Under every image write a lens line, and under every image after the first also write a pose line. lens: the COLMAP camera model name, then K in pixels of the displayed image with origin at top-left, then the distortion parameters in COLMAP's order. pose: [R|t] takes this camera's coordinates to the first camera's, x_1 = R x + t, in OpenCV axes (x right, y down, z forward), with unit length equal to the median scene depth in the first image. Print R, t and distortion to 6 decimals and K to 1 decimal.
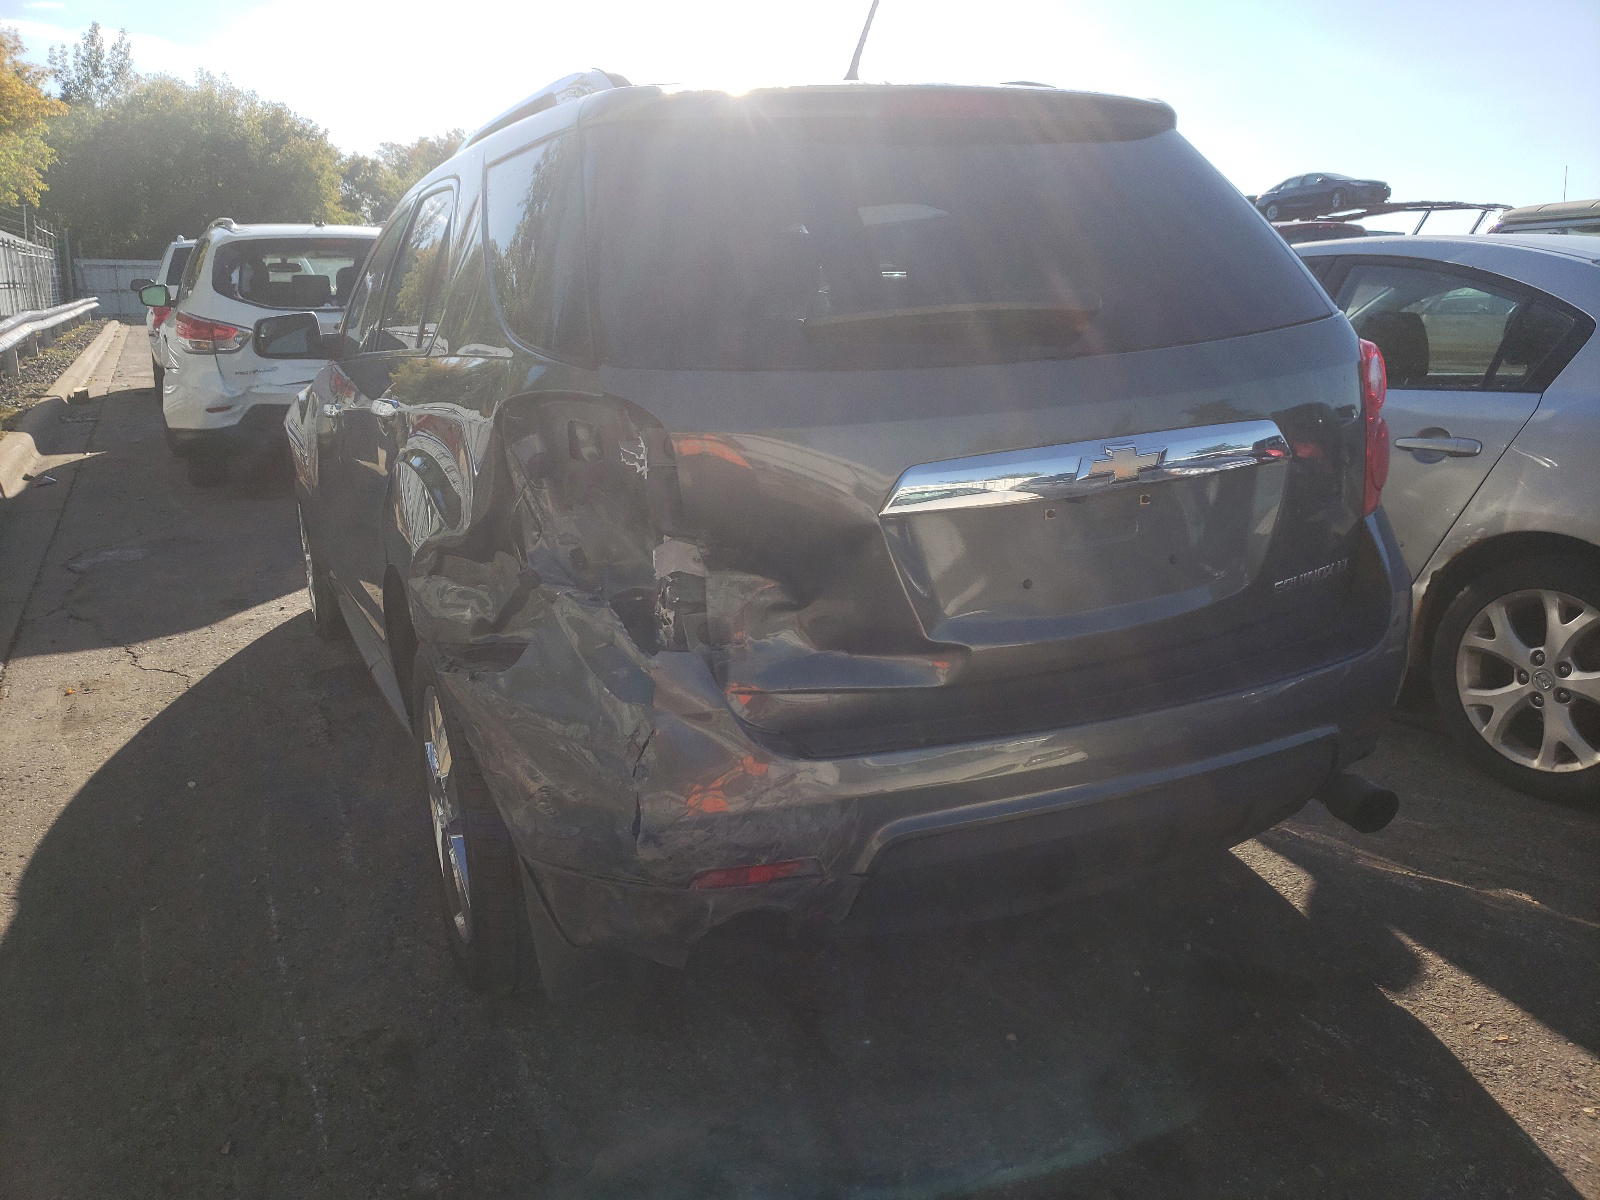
lens RADIAL K [[1216.6, 0, 800.0], [0, 1216.6, 600.0], [0, 0, 1]] dist [0.008761, -0.003867]
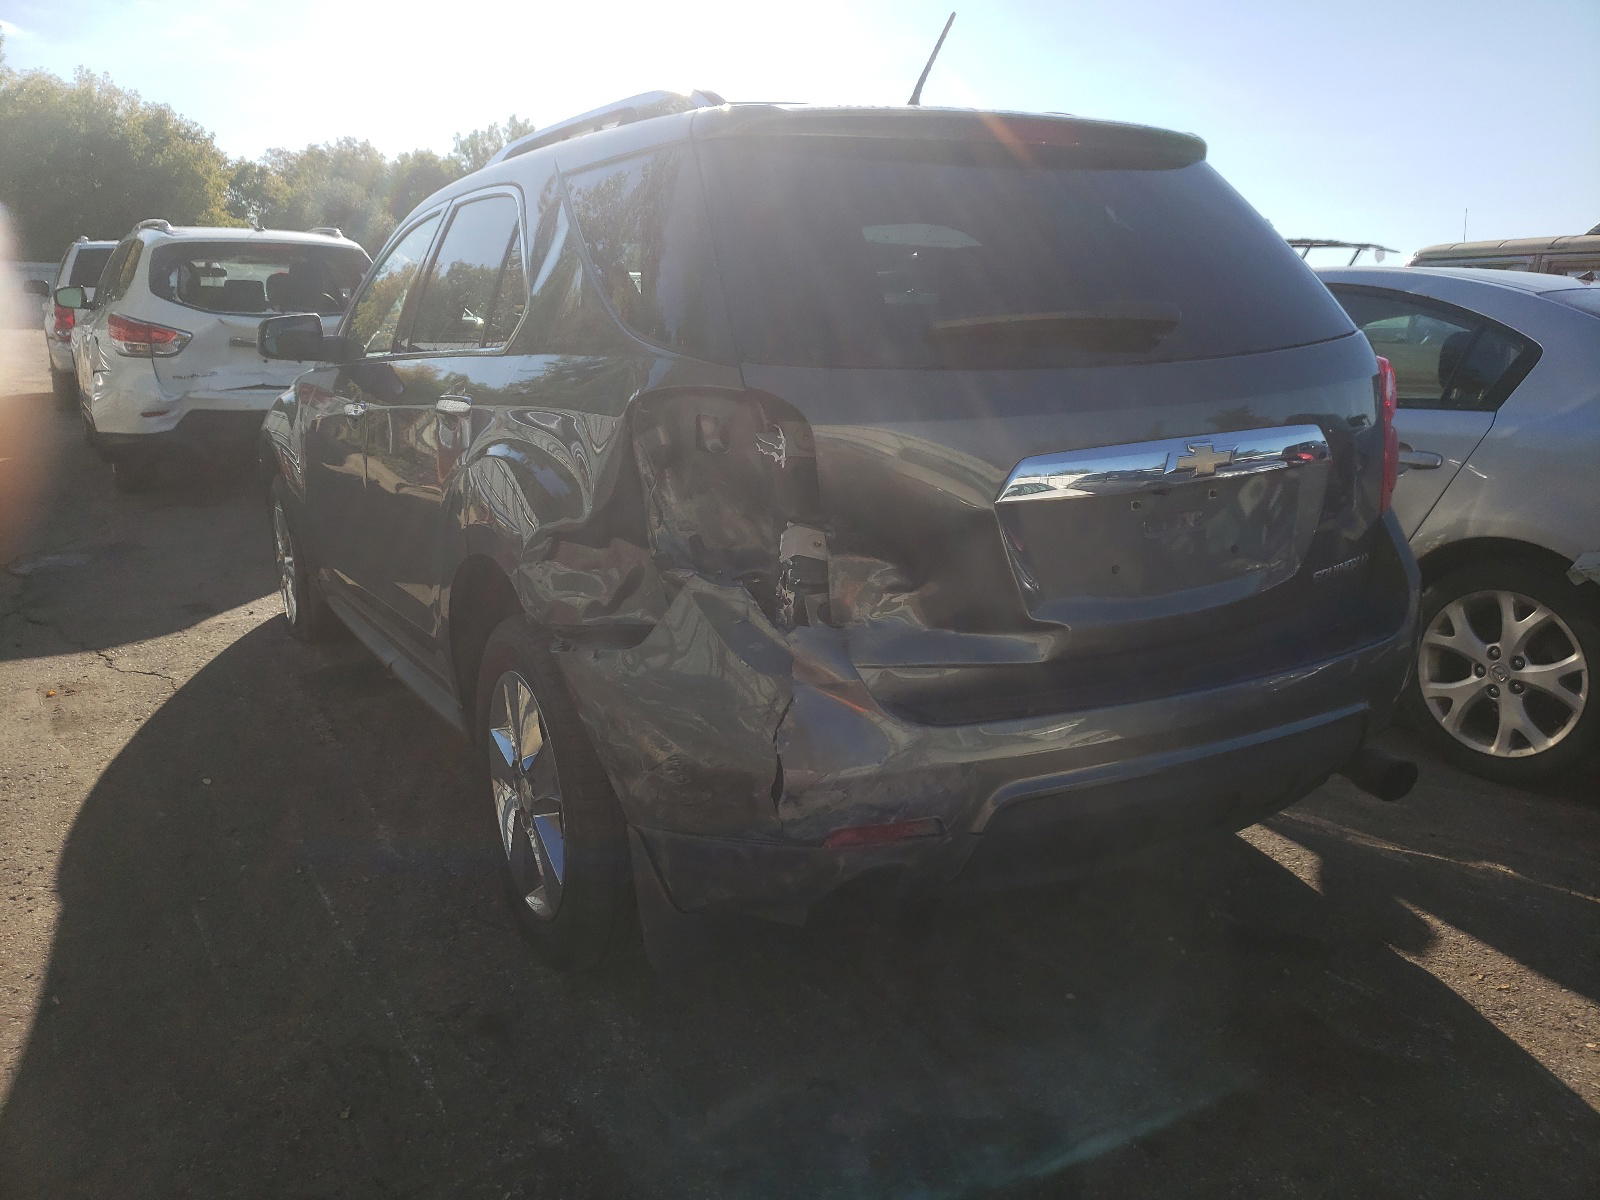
lens RADIAL K [[1216.6, 0, 799.3], [0, 1216.6, 595.4], [0, 0, 1]] dist [0.008984, 0.005425]
pose [[0.996571, 0.003934, 0.082646, -0.146497], [-0.002311, 0.999803, -0.019718, 0.025883], [-0.082707, 0.019459, 0.996384, -0.055587]]
